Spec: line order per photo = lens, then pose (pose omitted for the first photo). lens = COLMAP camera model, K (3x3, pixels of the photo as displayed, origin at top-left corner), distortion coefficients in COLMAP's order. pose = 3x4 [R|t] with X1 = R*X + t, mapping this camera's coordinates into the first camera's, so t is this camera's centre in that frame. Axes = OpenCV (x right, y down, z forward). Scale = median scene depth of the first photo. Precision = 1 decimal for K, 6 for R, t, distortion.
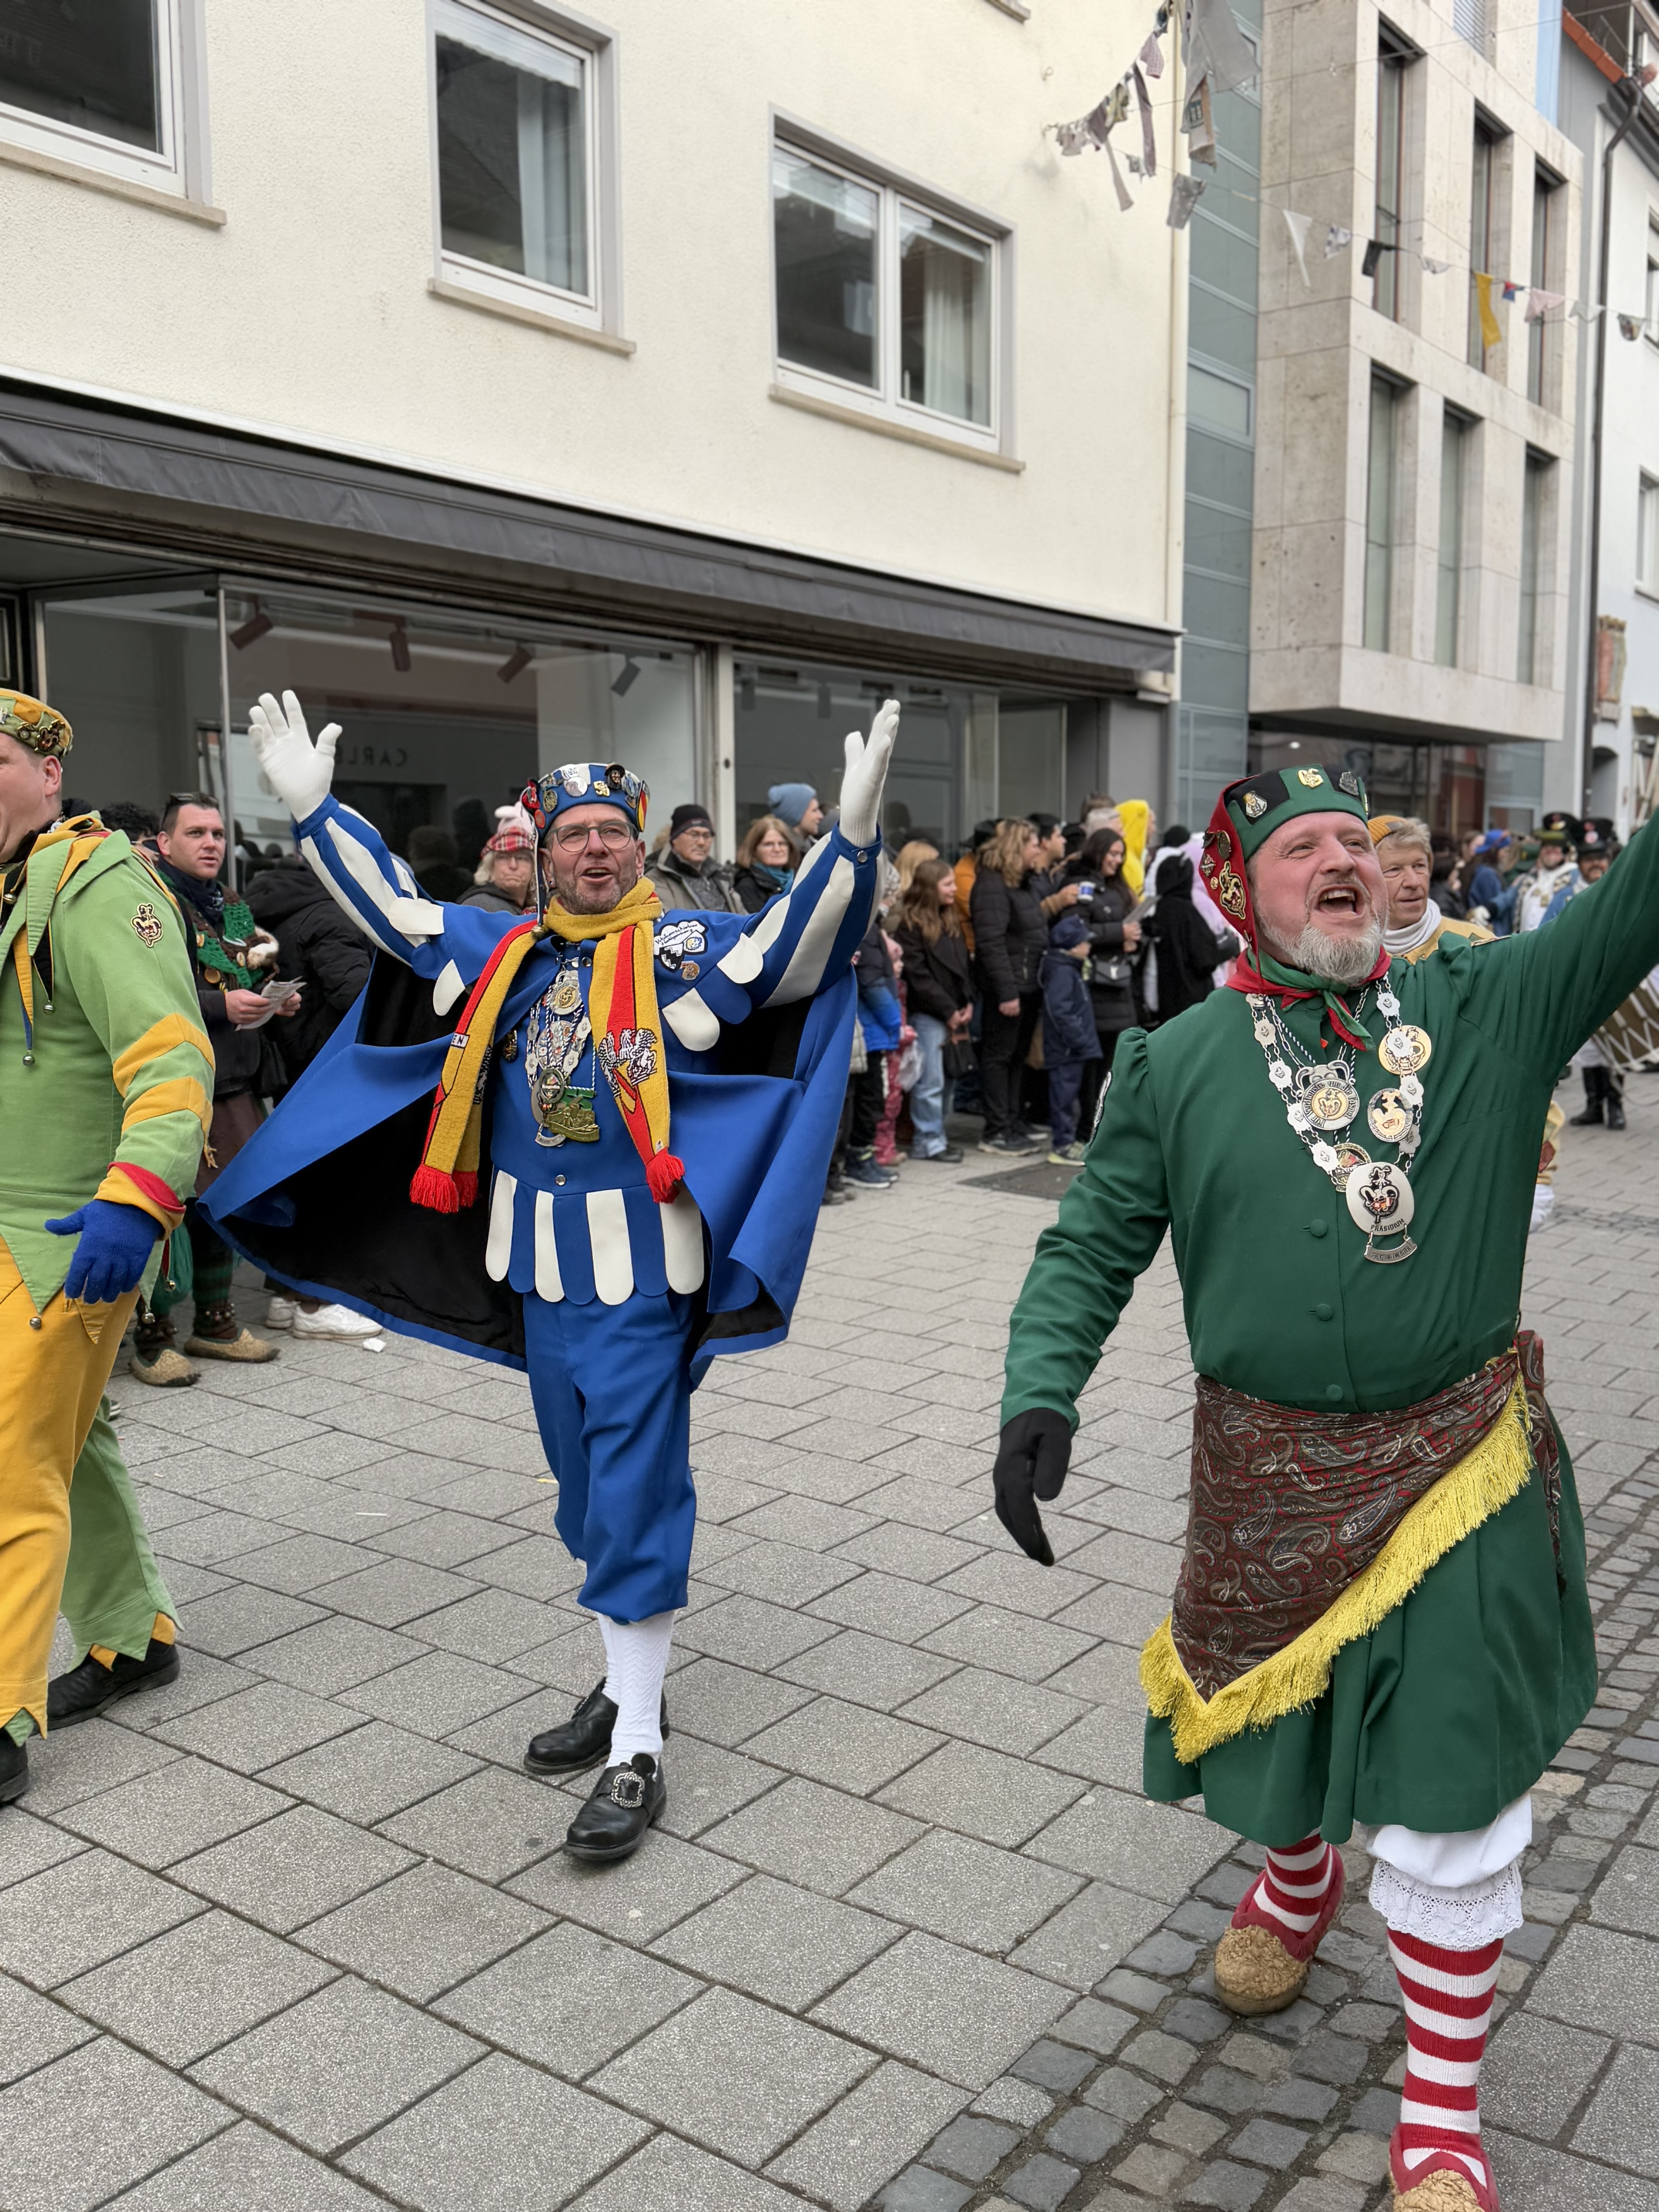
lens RADIAL K [[2008.2, 0, 840.2], [0, 2008.2, 1078.9], [0, 0, 1]] dist [0.183971, -0.386119]
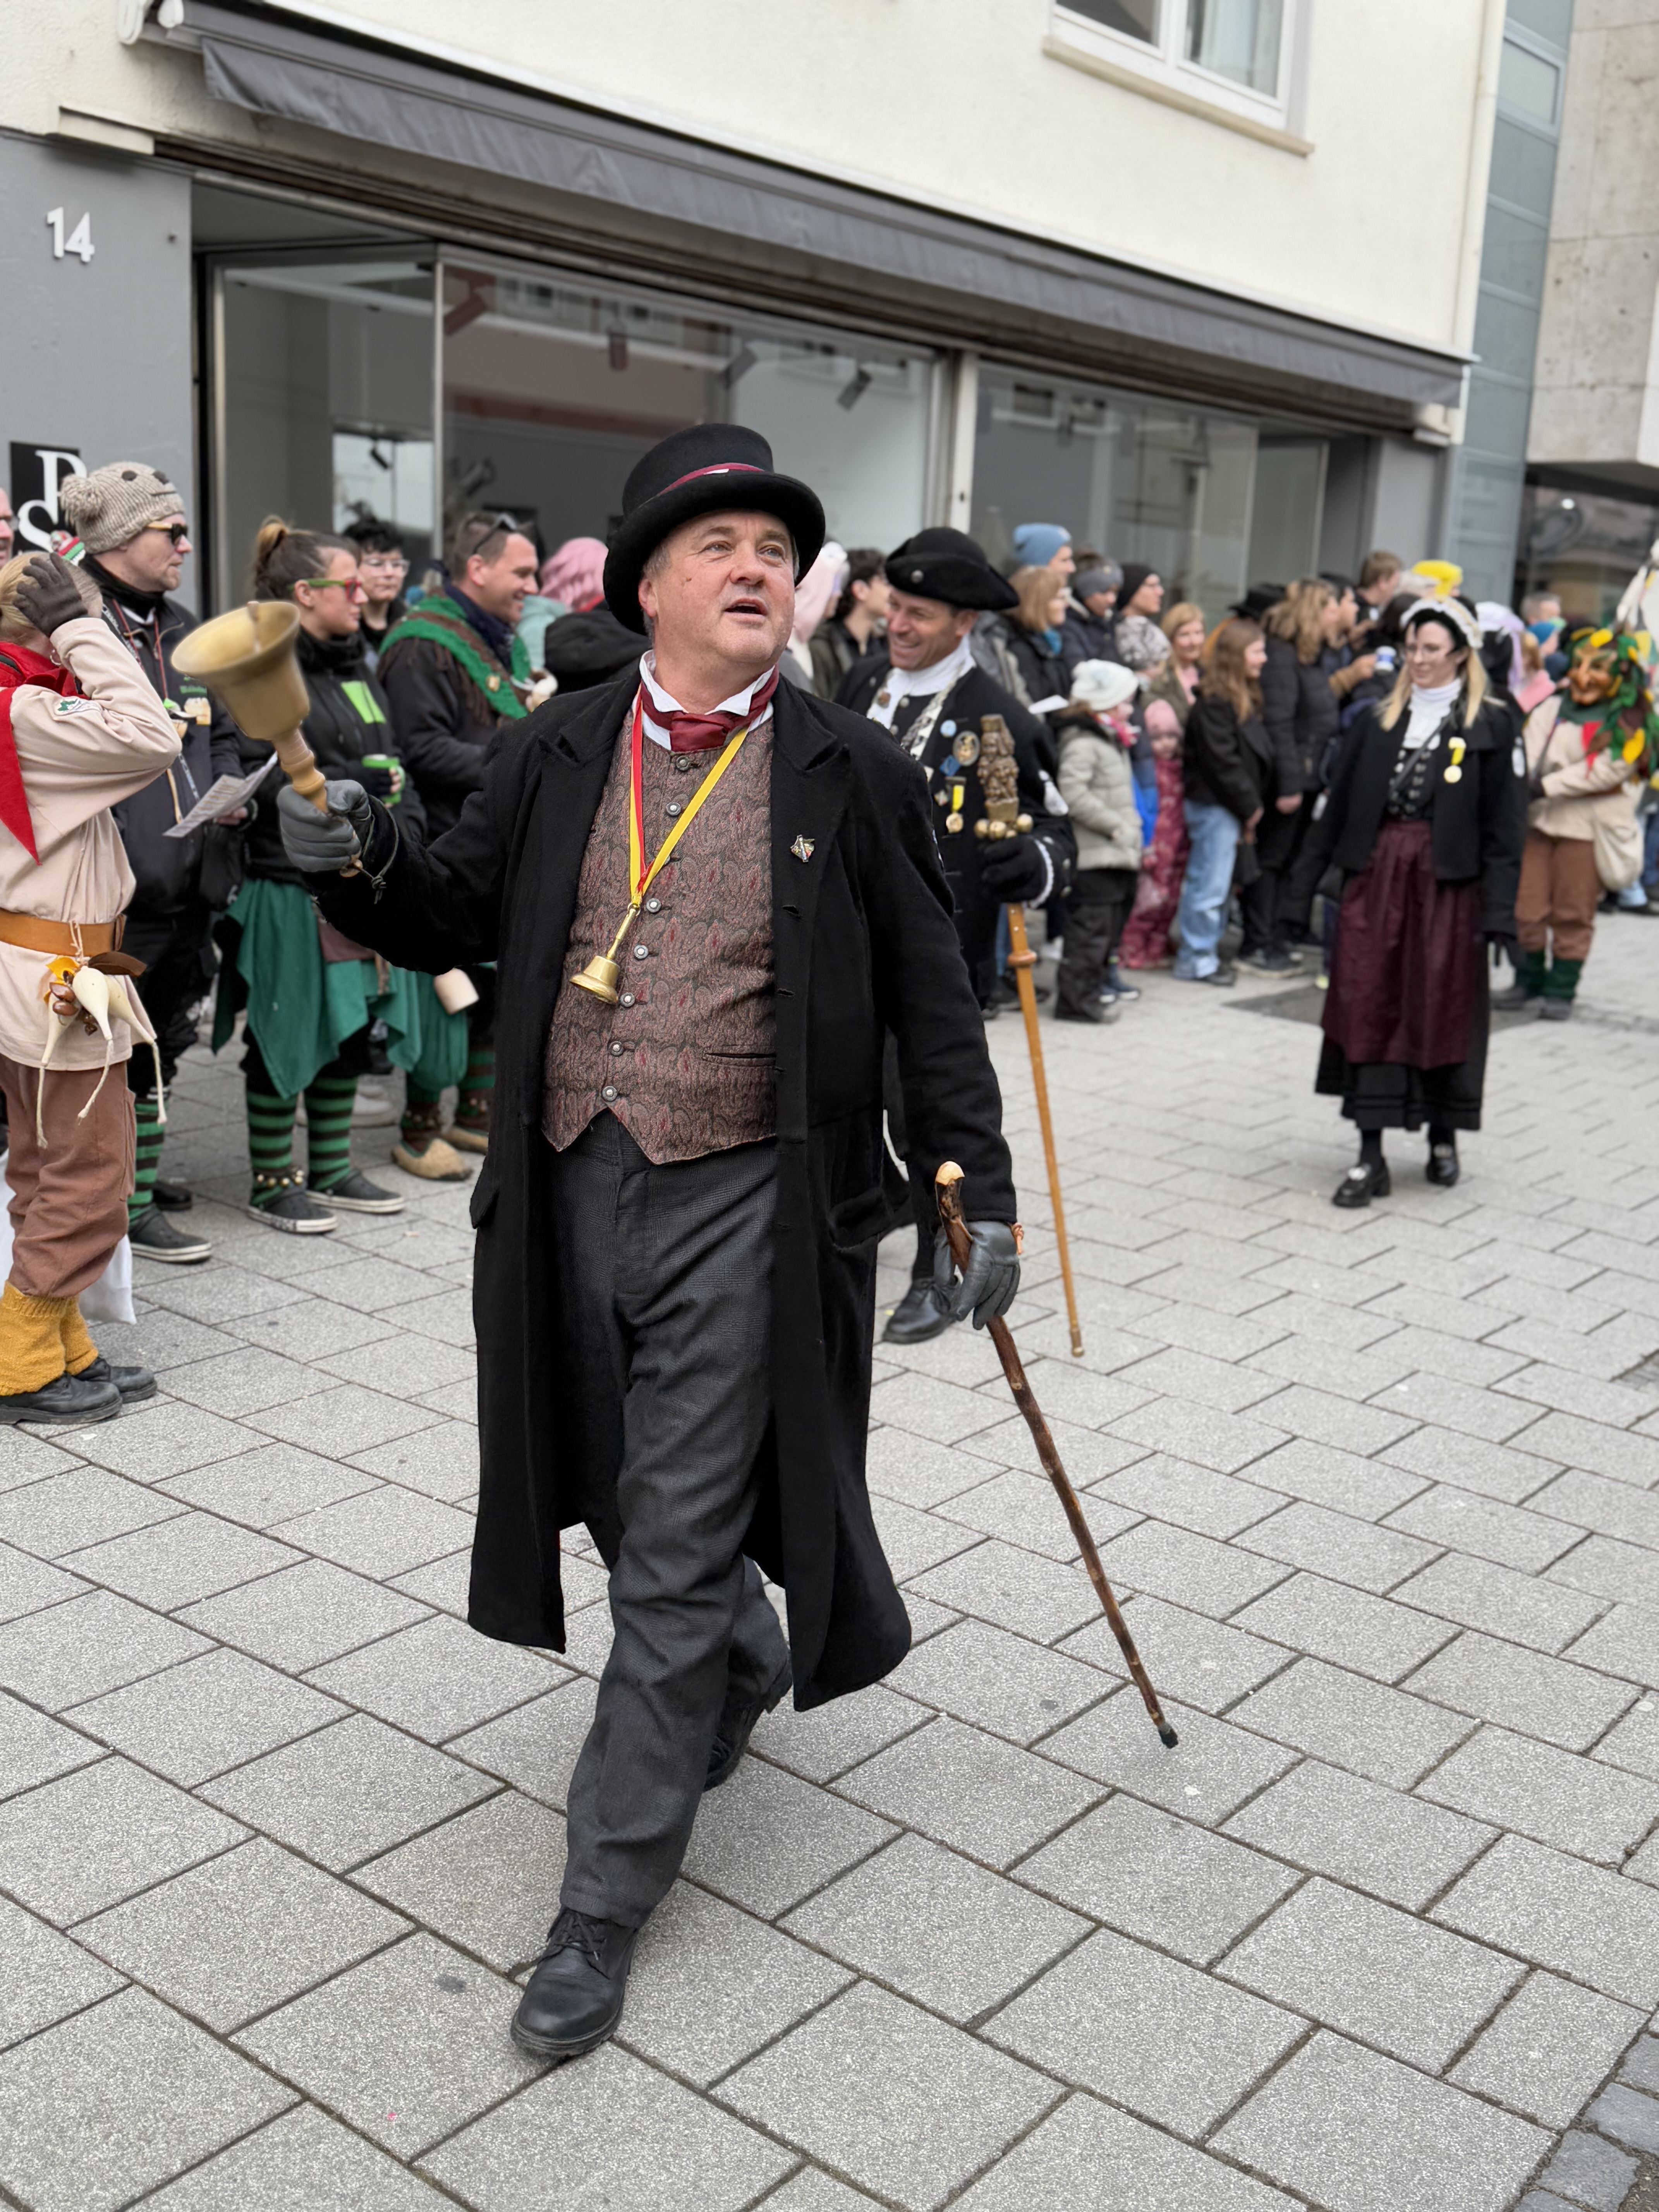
lens RADIAL K [[2285.9, 0, 804.5], [0, 2285.9, 1113.3], [0, 0, 1]] dist [0.177806, -0.389179]
pose [[0.997636, 0.058275, -0.036433, -0.070881], [-0.054113, 0.992856, 0.106340, 0.002113], [0.042370, -0.104117, 0.993662, -0.000493]]
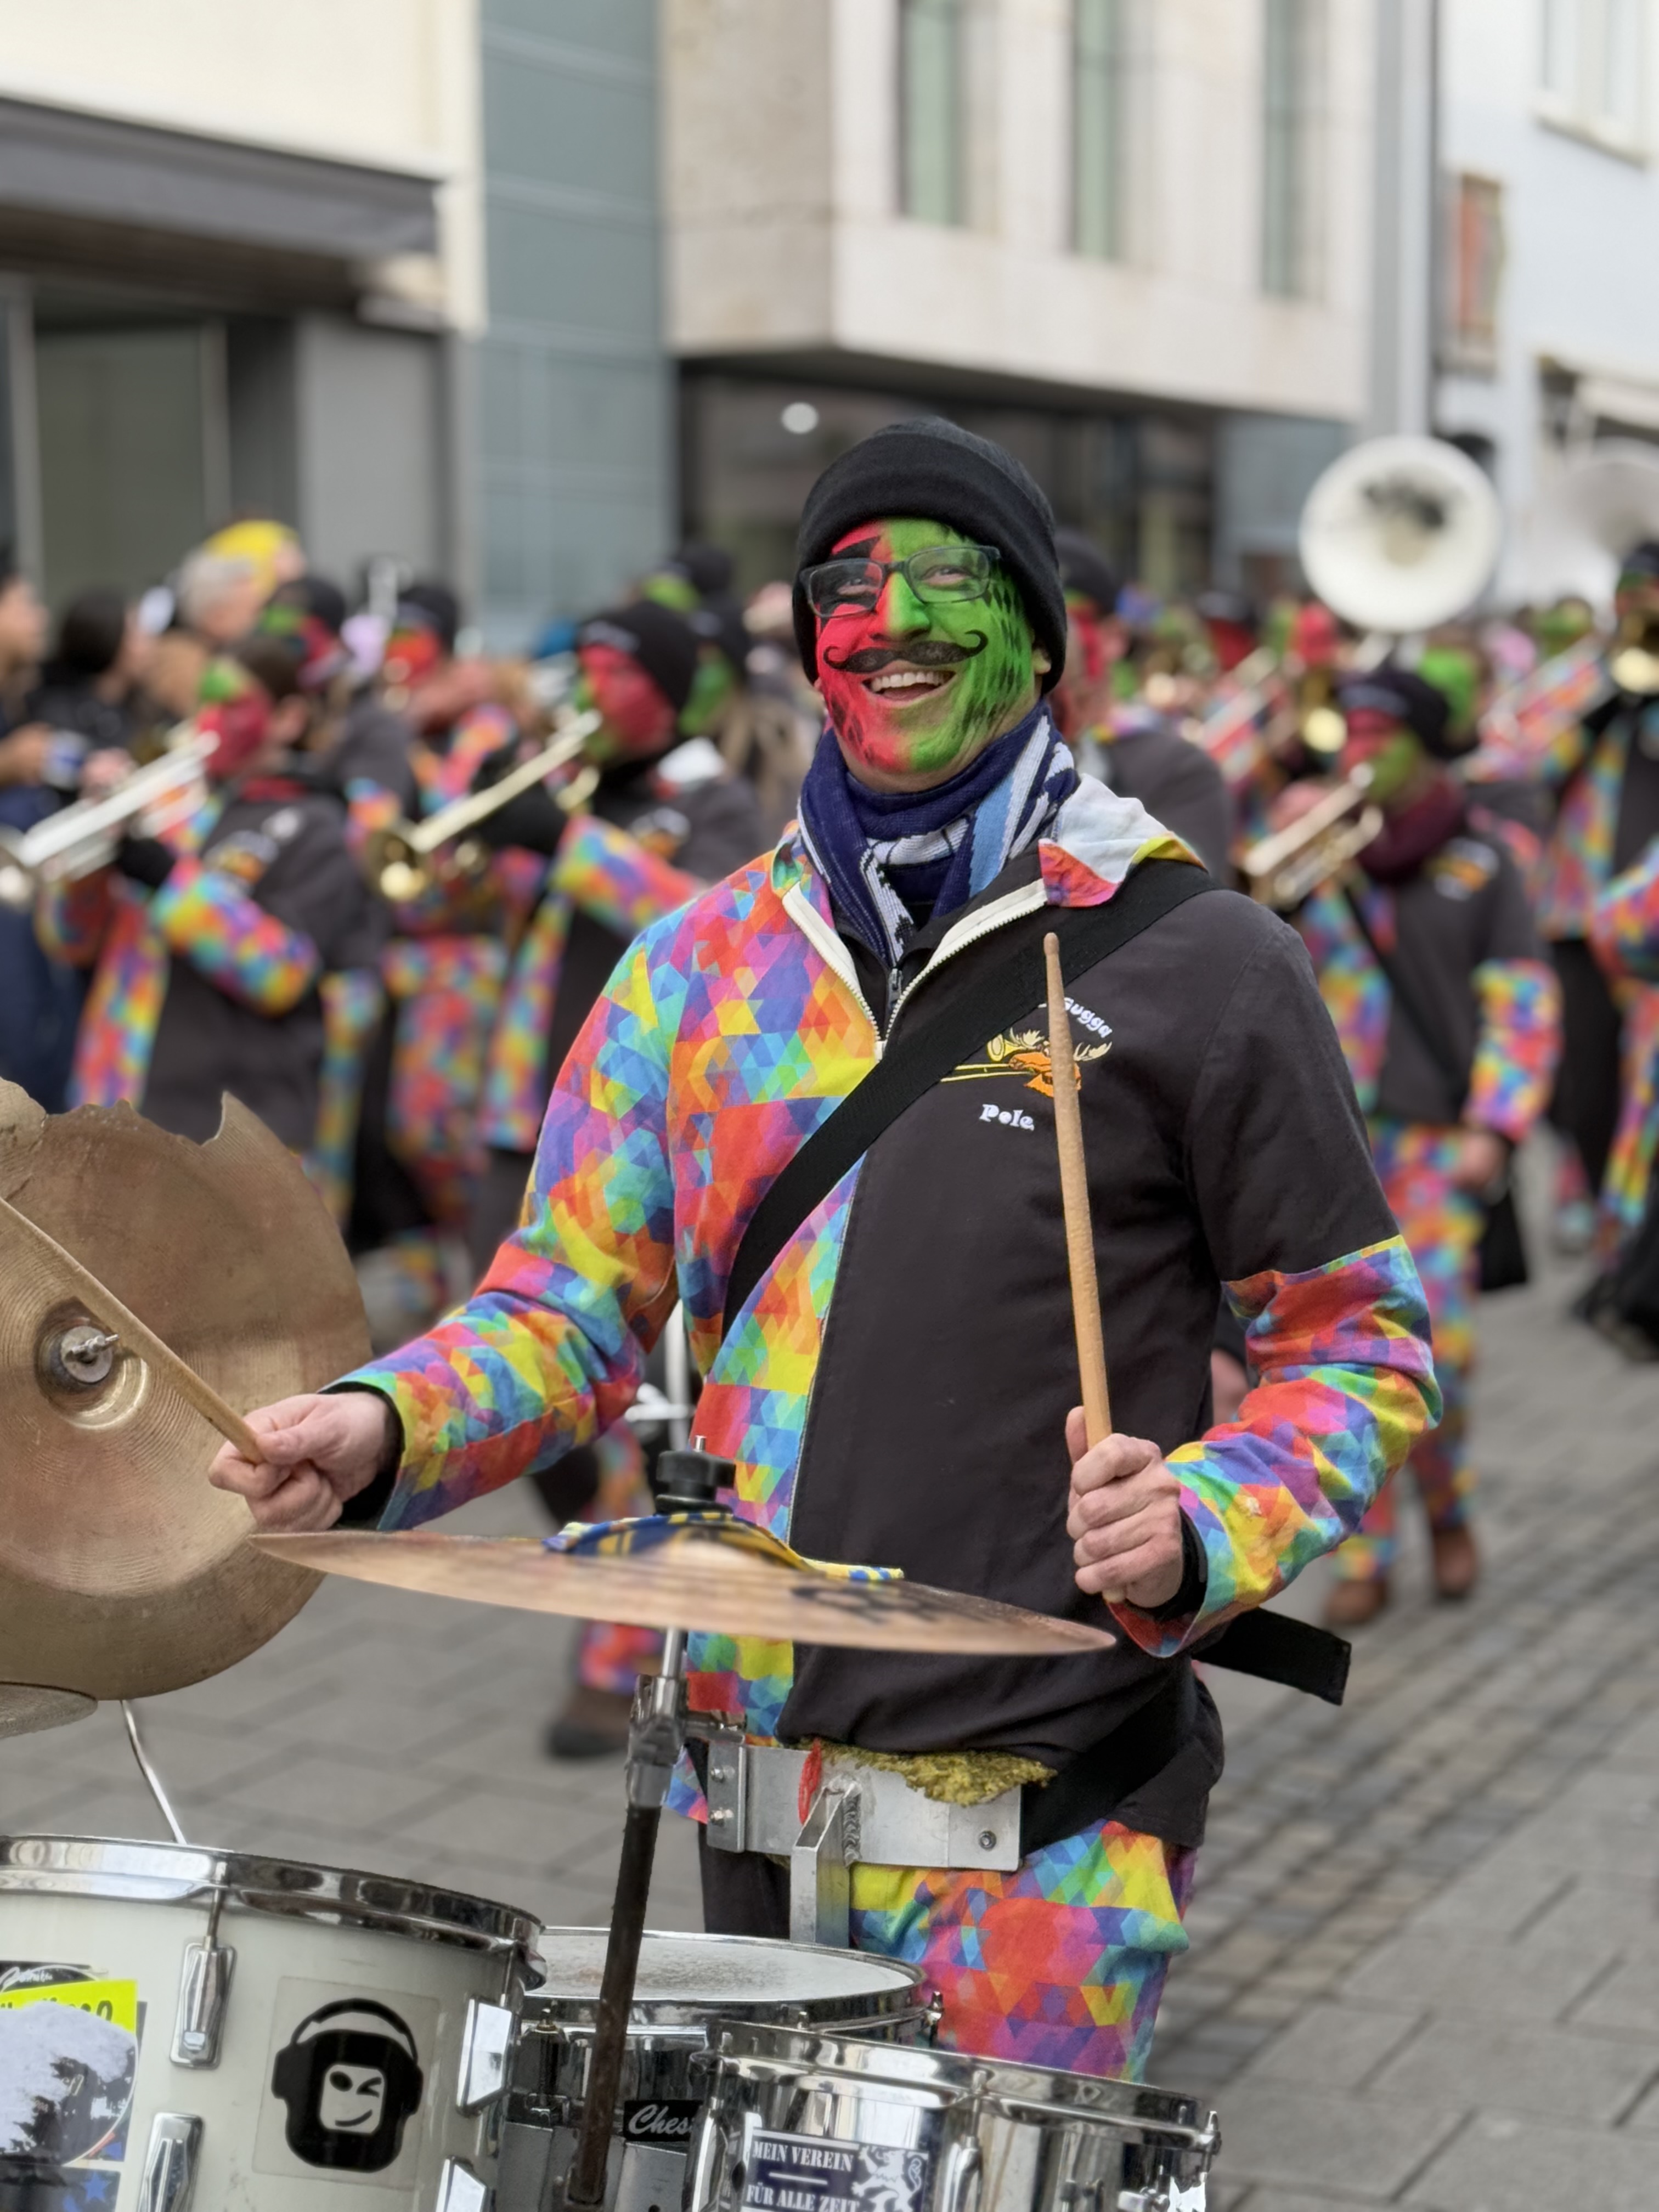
lens RADIAL K [[3932.4, 0, 763.7], [0, 3932.4, 1110.2], [0, 0, 1]] dist [0.055856, 0.044268]
pose [[0.991995, -0.021854, 0.124373, 0.156905], [0.020557, 0.999720, 0.011701, -0.015083], [-0.124594, -0.009051, 0.992167, 0.099015]]
